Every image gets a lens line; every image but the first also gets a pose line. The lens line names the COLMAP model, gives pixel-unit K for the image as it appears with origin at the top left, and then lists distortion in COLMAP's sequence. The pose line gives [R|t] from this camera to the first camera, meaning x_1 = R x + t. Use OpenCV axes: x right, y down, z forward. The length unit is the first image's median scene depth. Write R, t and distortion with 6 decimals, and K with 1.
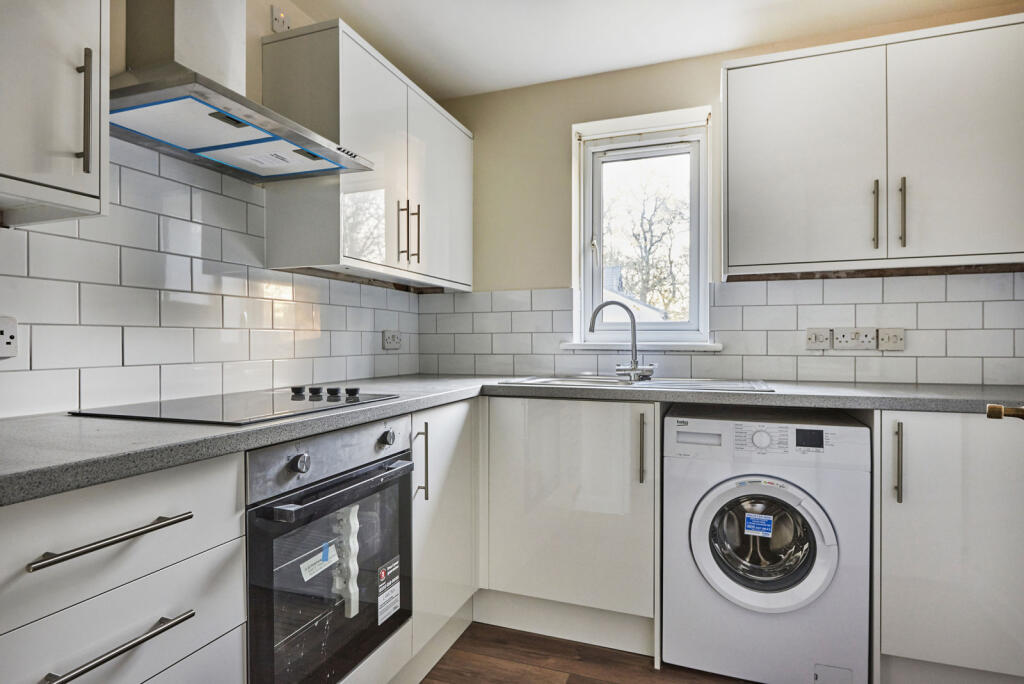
lens RADIAL K [[565.7, 0, 503.9], [0, 565.7, 342.6], [0, 0, 1]] dist [-0.004968, -0.002031]
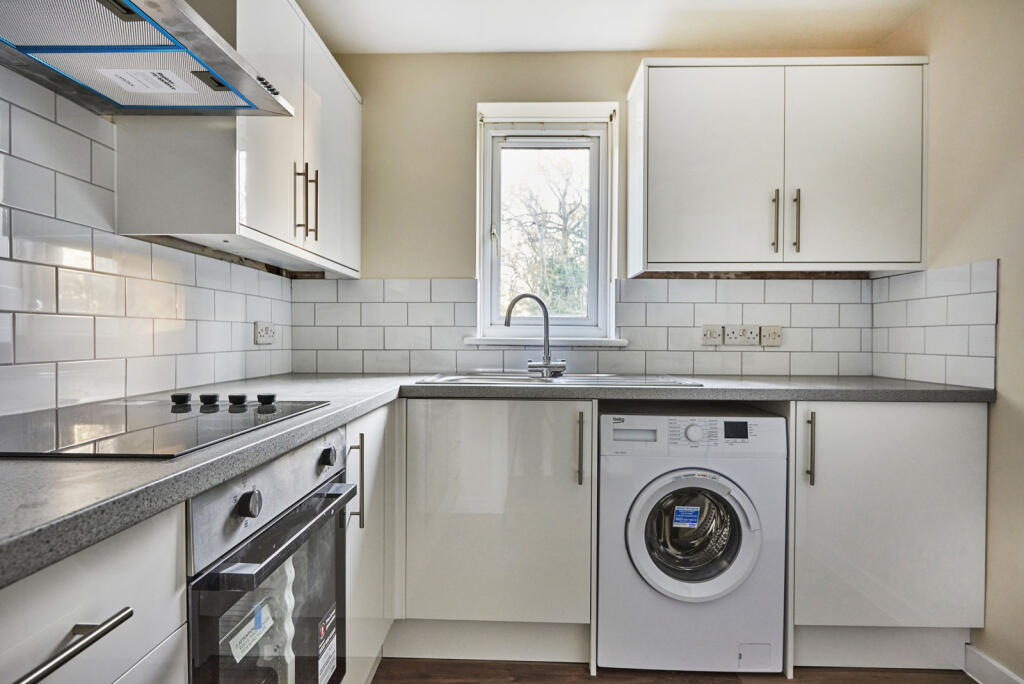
lens RADIAL K [[565.7, 0, 516.0], [0, 565.7, 342.9], [0, 0, 1]] dist [-0.004968, -0.002031]
pose [[0.943311, 0.002313, 0.331902, -0.174861], [-0.005299, 0.999953, 0.008094, 0.001832], [-0.331868, -0.009394, 0.943279, 0.136547]]
